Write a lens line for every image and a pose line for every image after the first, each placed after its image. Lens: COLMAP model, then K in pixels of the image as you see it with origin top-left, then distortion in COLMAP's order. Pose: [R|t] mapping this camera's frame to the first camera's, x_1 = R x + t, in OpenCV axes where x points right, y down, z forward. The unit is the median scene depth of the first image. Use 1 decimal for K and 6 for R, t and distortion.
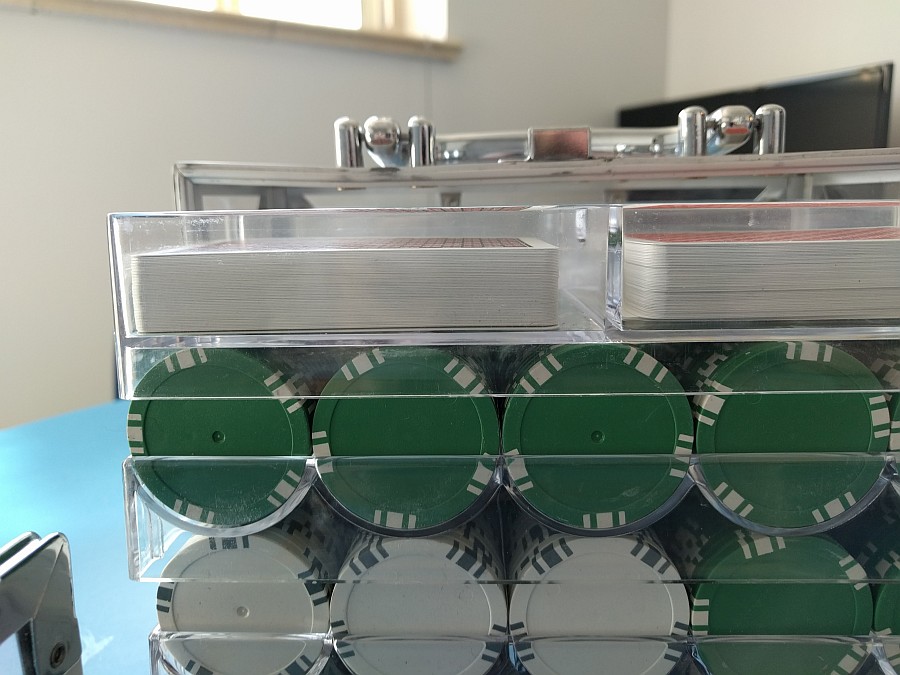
lens RADIAL K [[736.2, 0, 451.6], [0, 736.2, 338.9], [0, 0, 1]] dist [-0.095835, 0.037424]
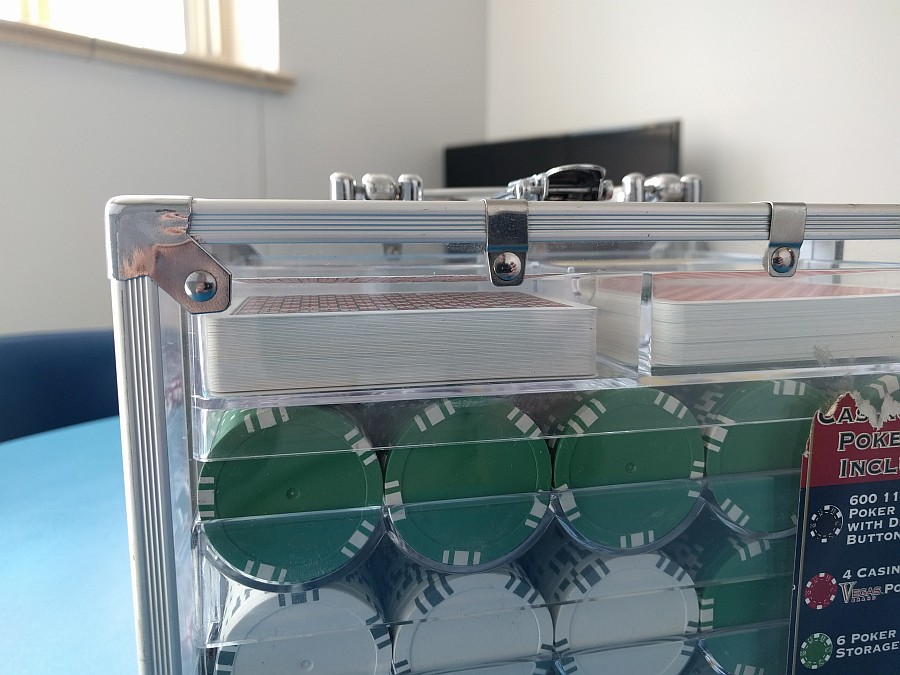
lens RADIAL K [[736.2, 0, 443.9], [0, 736.2, 335.9], [0, 0, 1]] dist [-0.095835, 0.037424]
pose [[0.962418, -0.017468, 0.271011, -0.389904], [0.028200, 0.998962, -0.035759, -0.041965], [-0.270105, 0.042058, 0.961912, -0.040207]]
